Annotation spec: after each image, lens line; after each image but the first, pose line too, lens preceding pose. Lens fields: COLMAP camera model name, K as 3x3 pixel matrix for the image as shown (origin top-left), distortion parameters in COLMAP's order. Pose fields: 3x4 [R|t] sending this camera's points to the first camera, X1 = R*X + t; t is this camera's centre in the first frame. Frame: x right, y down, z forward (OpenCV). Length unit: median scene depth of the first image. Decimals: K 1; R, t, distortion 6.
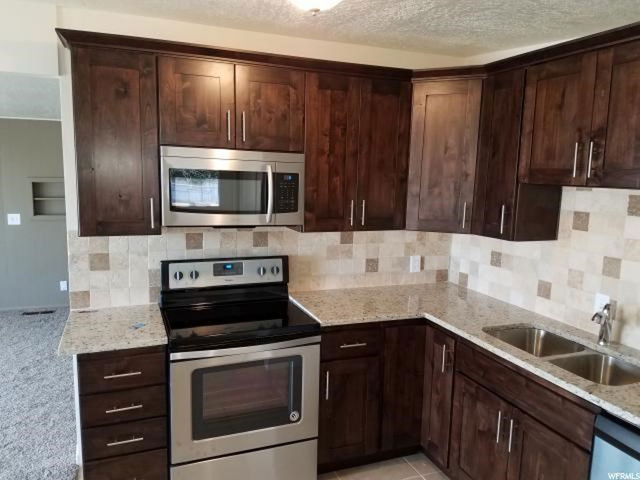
lens RADIAL K [[498.8, 0, 320.0], [0, 498.8, 240.0], [0, 0, 1]] dist [0.157891, -0.214608]
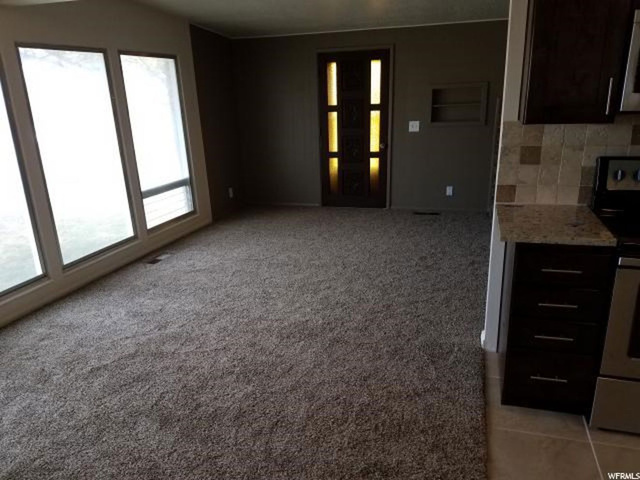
lens RADIAL K [[493.9, 0, 324.2], [0, 493.9, 251.2], [0, 0, 1]] dist [0.331421, -0.550233]
pose [[0.797495, 0.142585, -0.586235, -0.145996], [-0.038138, 0.981643, 0.186876, 0.052764], [0.602119, -0.126675, 0.788293, -0.018002]]
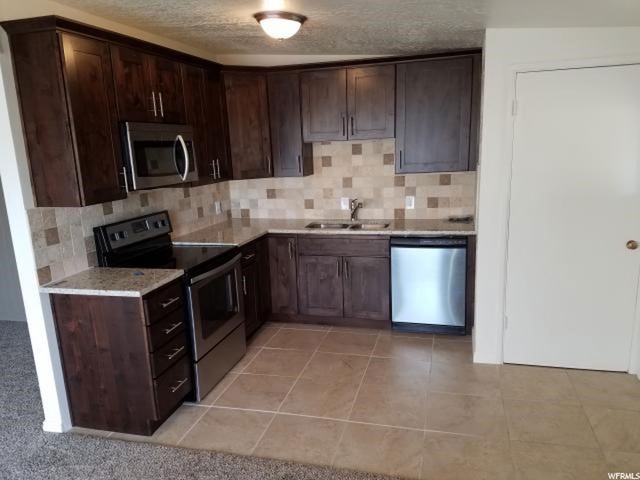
lens RADIAL K [[493.9, 0, 324.2], [0, 493.9, 251.2], [0, 0, 1]] dist [0.331421, -0.550233]
pose [[0.592404, -0.221887, 0.774483, -0.917968], [0.165893, 0.974320, 0.152248, 0.003235], [-0.788376, 0.038288, 0.614000, -0.093902]]
